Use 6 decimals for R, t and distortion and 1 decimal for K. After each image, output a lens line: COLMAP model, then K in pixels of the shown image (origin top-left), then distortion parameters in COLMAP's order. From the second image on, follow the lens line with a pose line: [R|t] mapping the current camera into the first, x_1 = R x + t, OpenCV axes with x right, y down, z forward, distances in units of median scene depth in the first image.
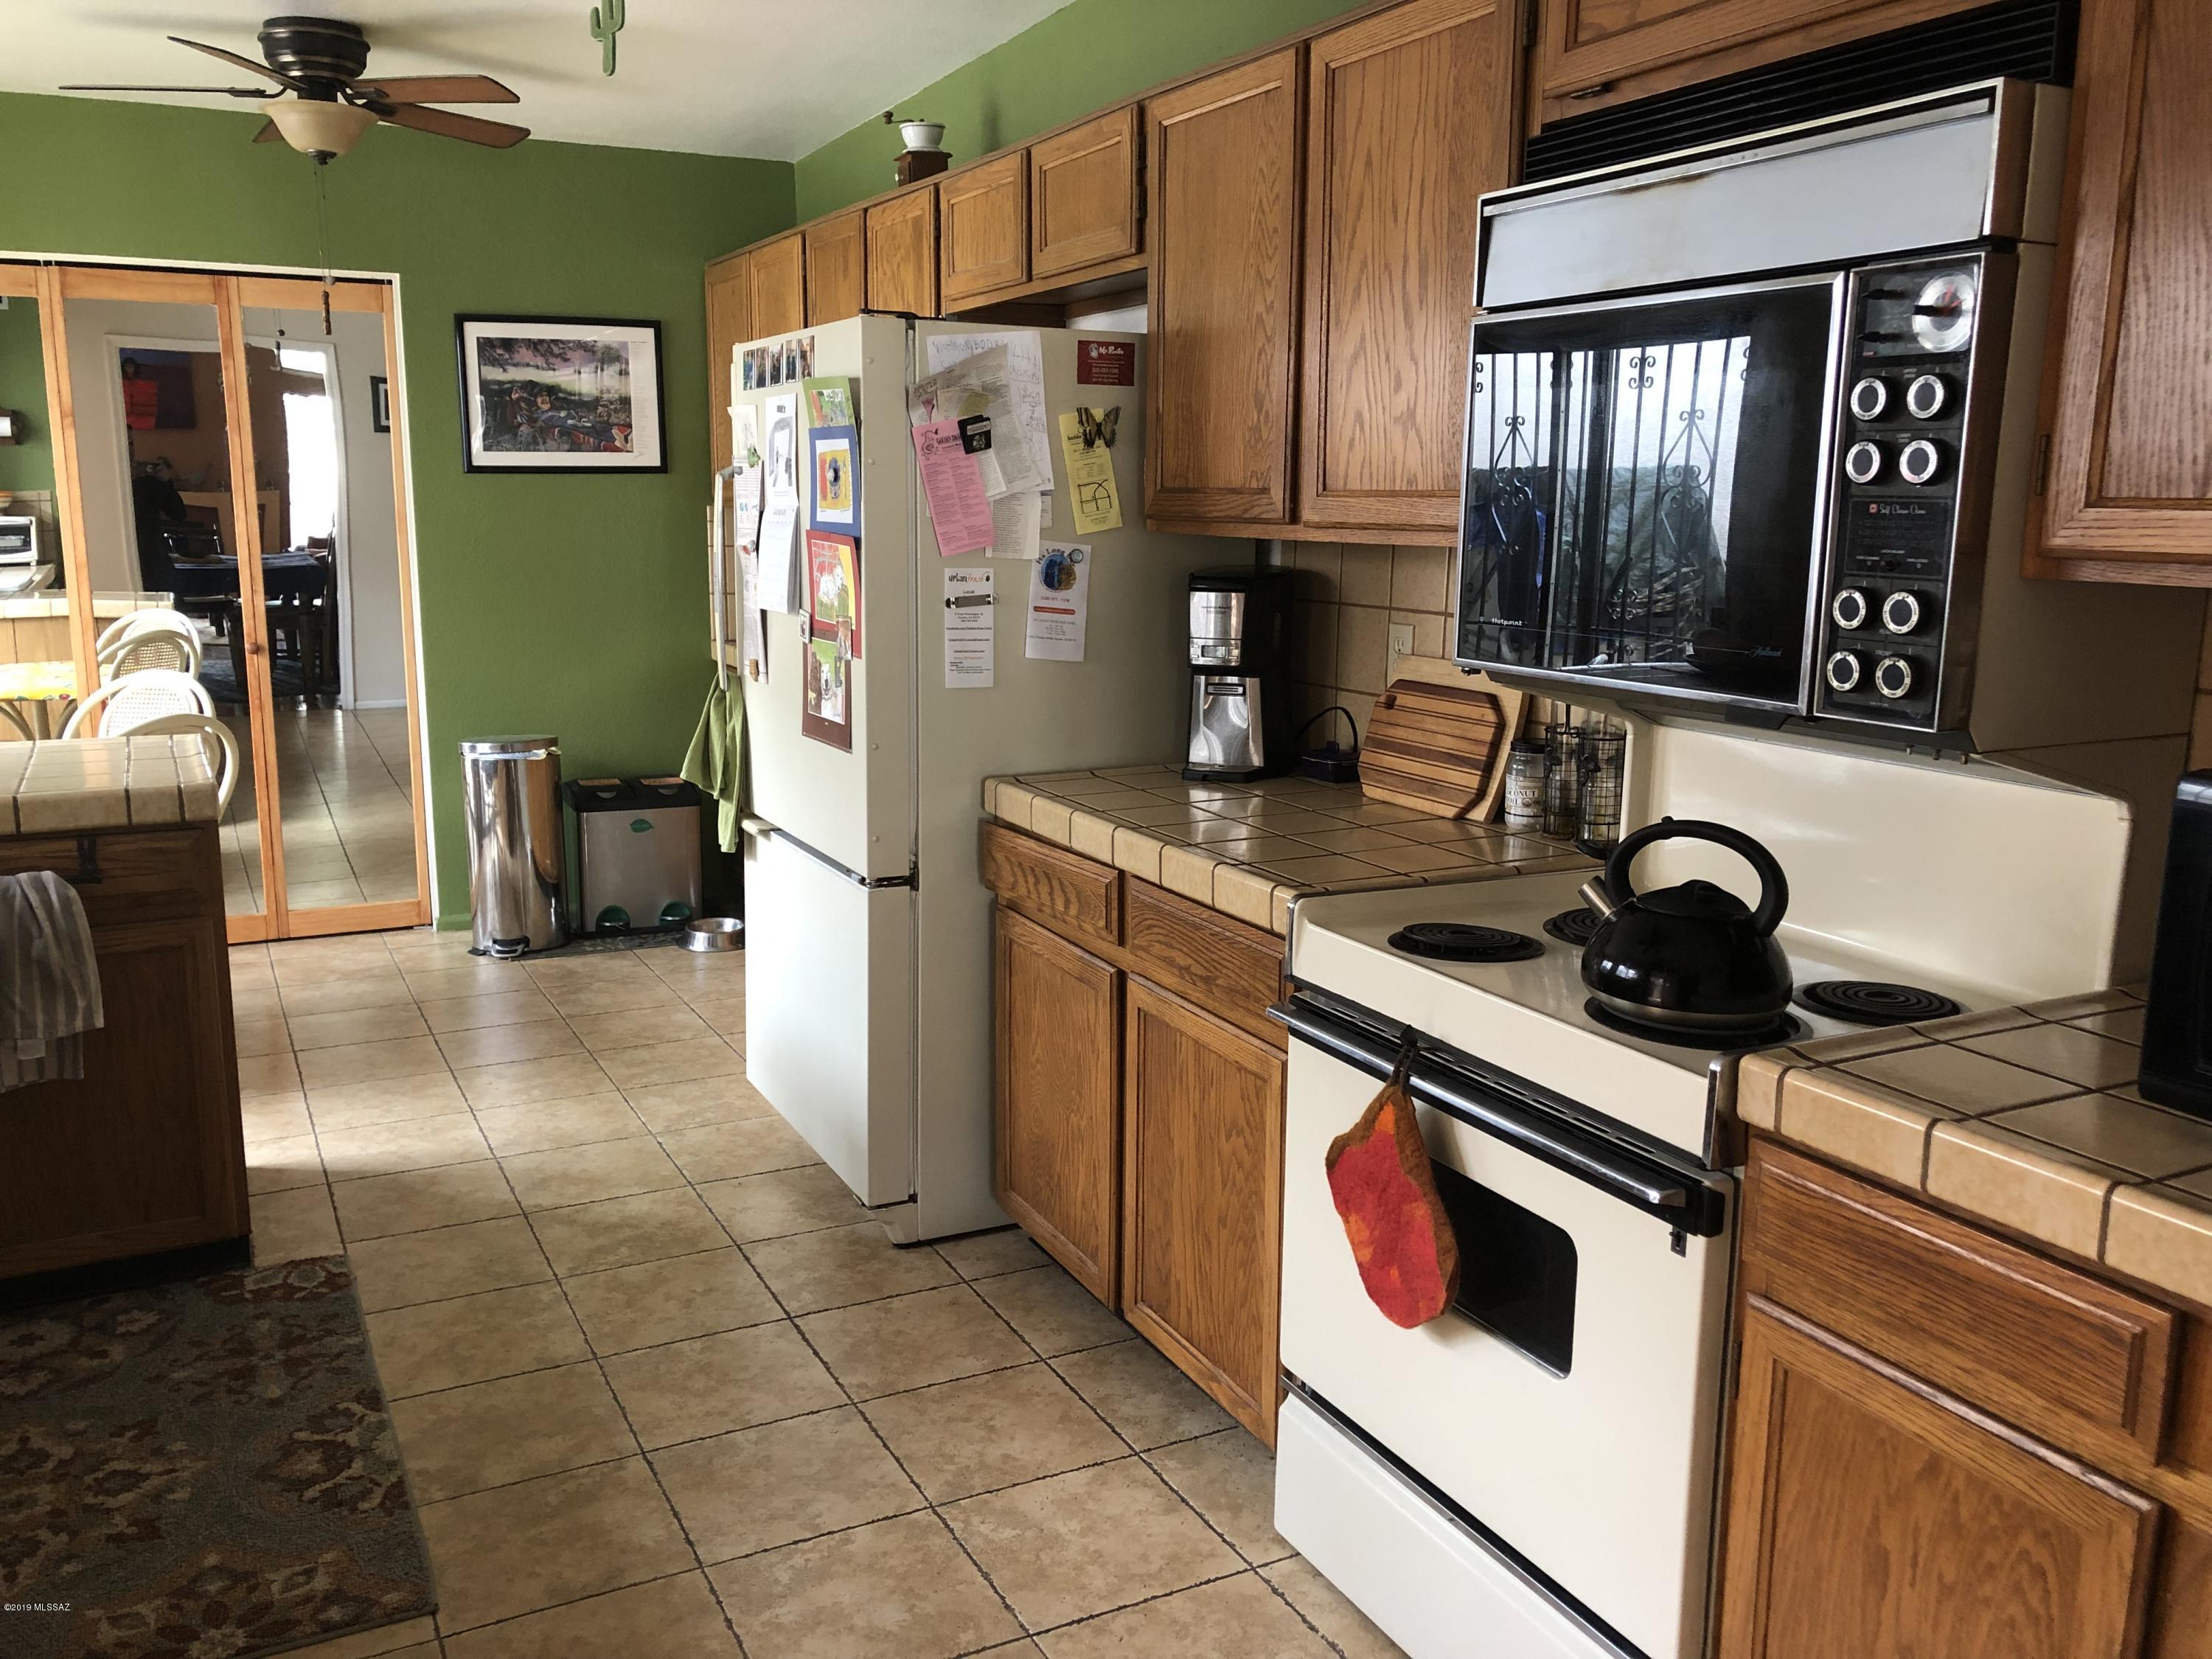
lens RADIAL K [[1806.6, 0, 1104.2], [0, 1806.6, 826.8], [0, 0, 1]] dist [0.002620, 0.007951]
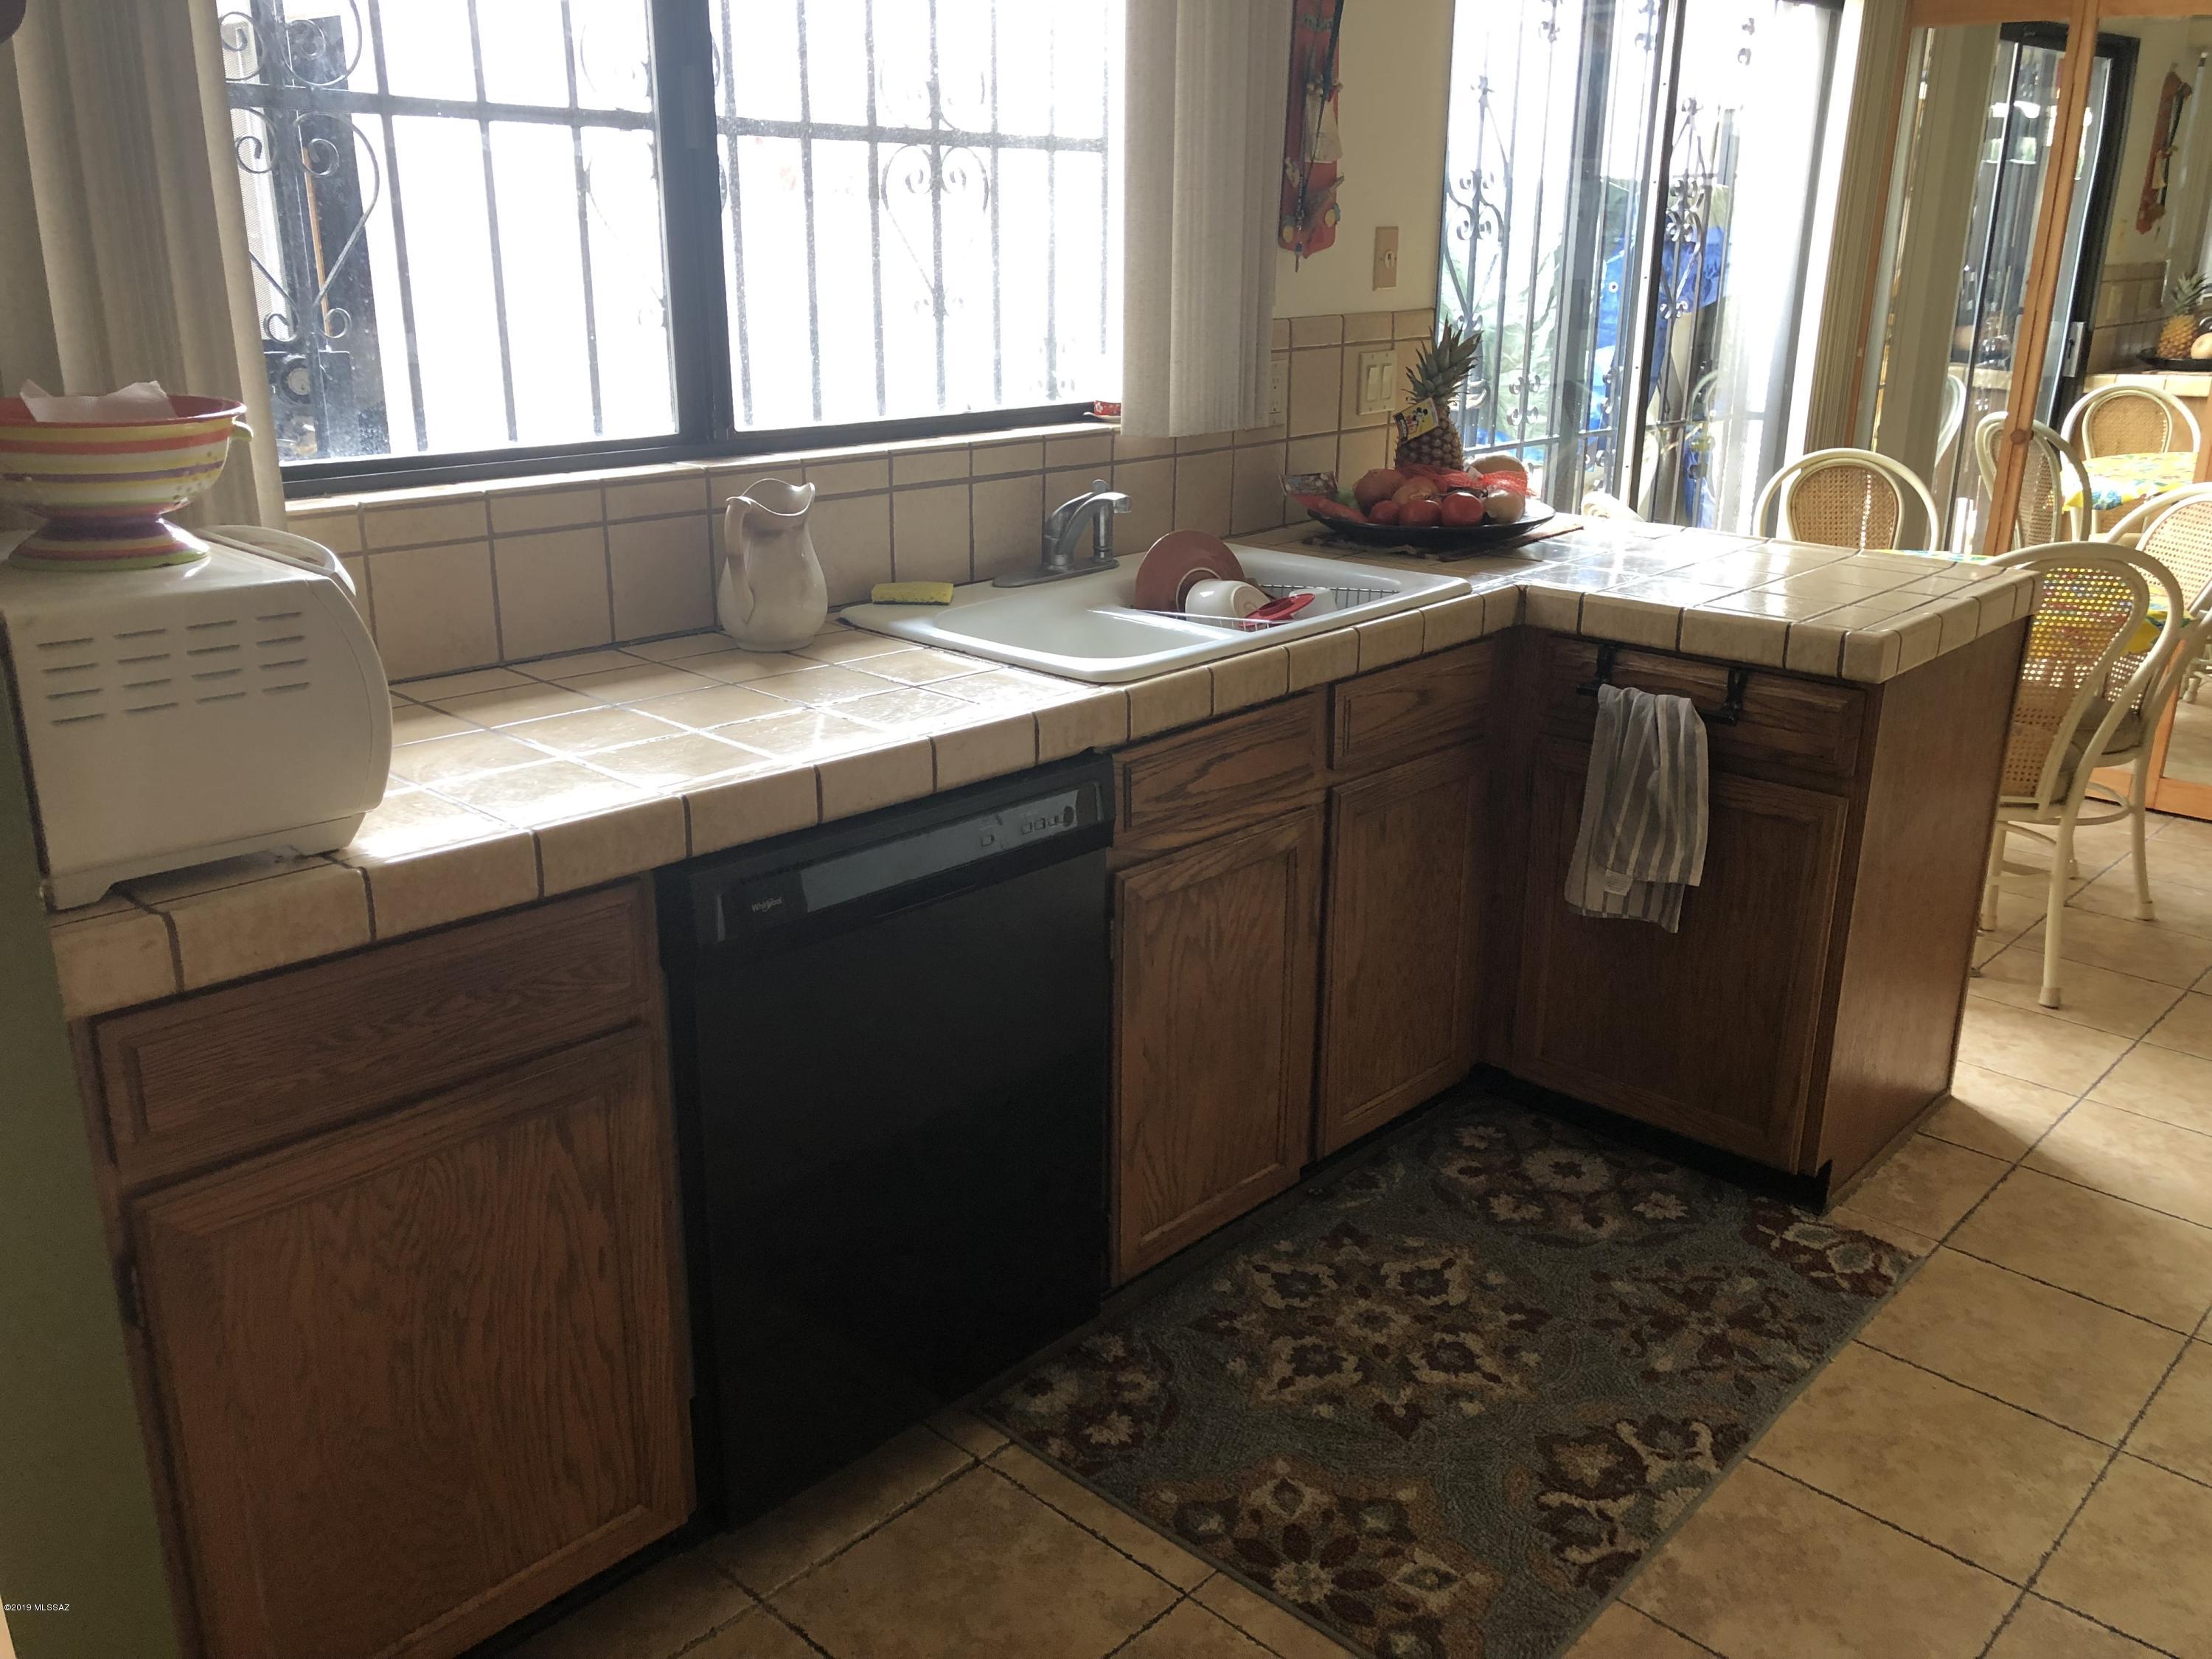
lens RADIAL K [[1806.6, 0, 1102.9], [0, 1806.6, 823.1], [0, 0, 1]] dist [0.002620, 0.007951]
pose [[0.327246, 0.292762, -0.898443, 0.131126], [-0.181579, 0.952558, 0.244257, -0.081256], [0.927329, 0.083206, 0.364881, 0.420744]]
